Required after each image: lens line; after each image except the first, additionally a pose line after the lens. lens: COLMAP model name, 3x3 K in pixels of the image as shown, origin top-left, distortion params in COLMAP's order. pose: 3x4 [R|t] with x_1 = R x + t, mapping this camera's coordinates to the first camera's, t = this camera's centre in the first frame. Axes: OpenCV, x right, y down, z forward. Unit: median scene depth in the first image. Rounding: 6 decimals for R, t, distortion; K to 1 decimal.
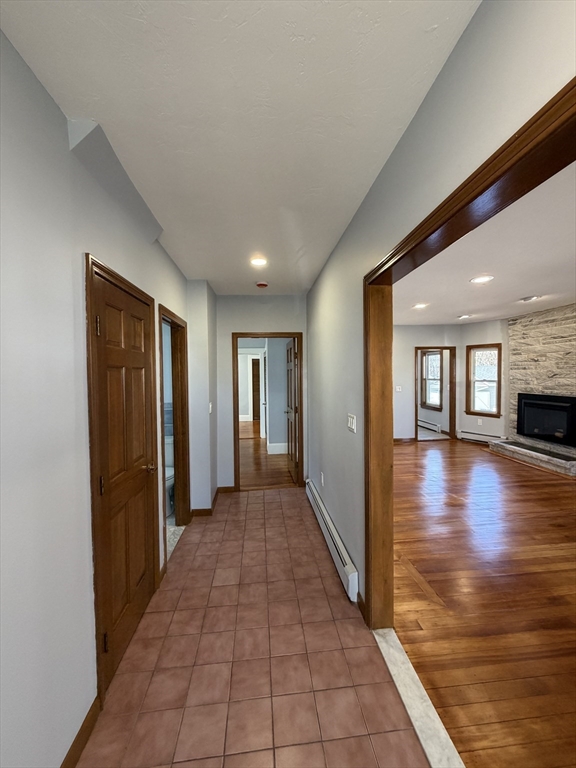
lens RADIAL K [[304.4, 0, 289.1], [0, 304.4, 382.2], [0, 0, 1]] dist [-0.000348, 0.000109]
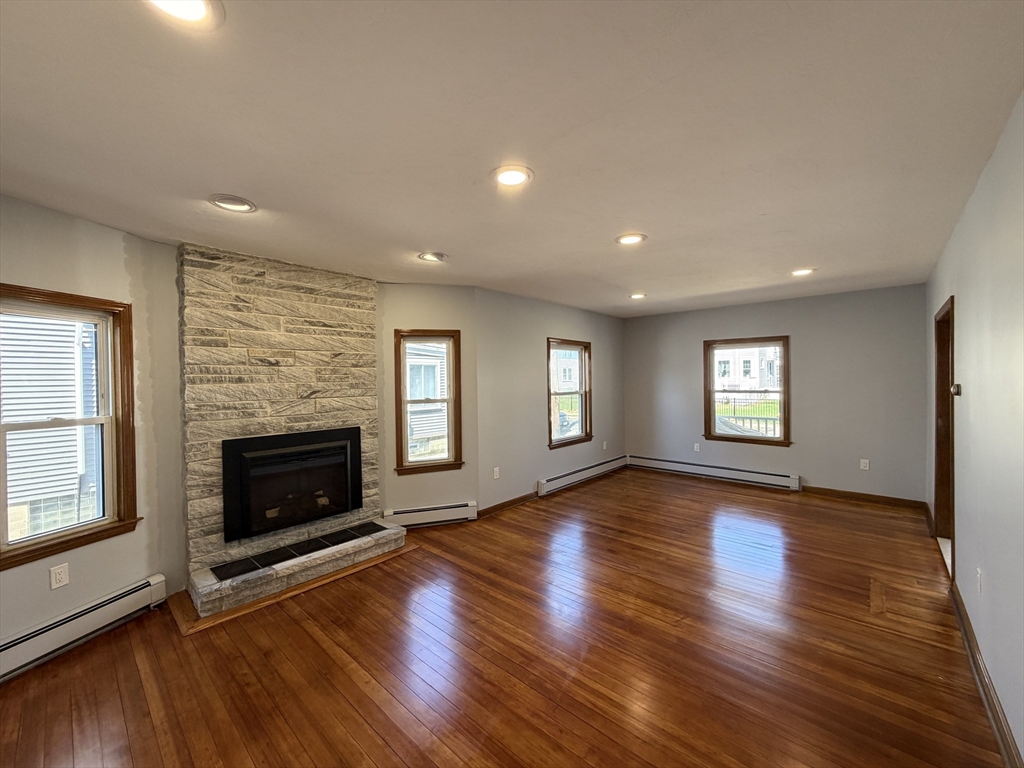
lens RADIAL K [[405.9, 0, 508.4], [0, 405.9, 382.9], [0, 0, 1]] dist [-0.000348, 0.000109]
pose [[-0.667719, 0.013814, 0.744286, 0.098252], [0.043111, 0.998867, 0.020137, -0.035791], [-0.743164, 0.045533, -0.667558, 1.073141]]
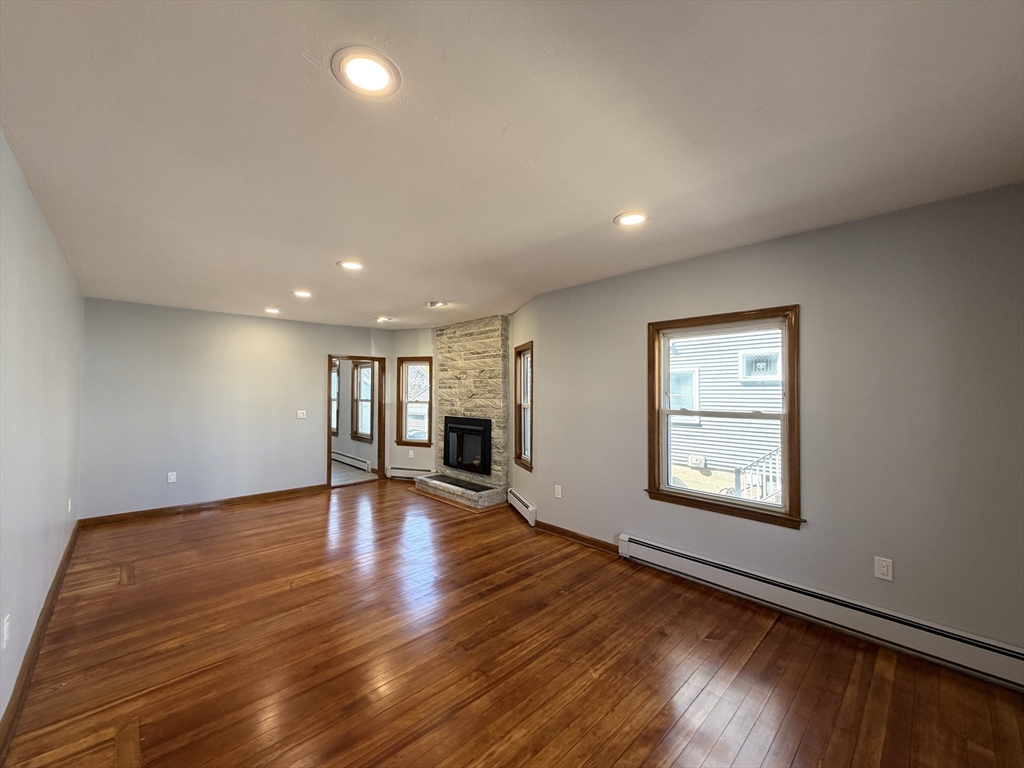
lens RADIAL K [[405.9, 0, 508.4], [0, 405.9, 382.9], [0, 0, 1]] dist [-0.000348, 0.000109]
pose [[0.792490, 0.027161, 0.609279, 0.202499], [0.005864, 0.998622, -0.052146, 0.002931], [-0.609856, 0.044898, 0.791239, -0.004130]]
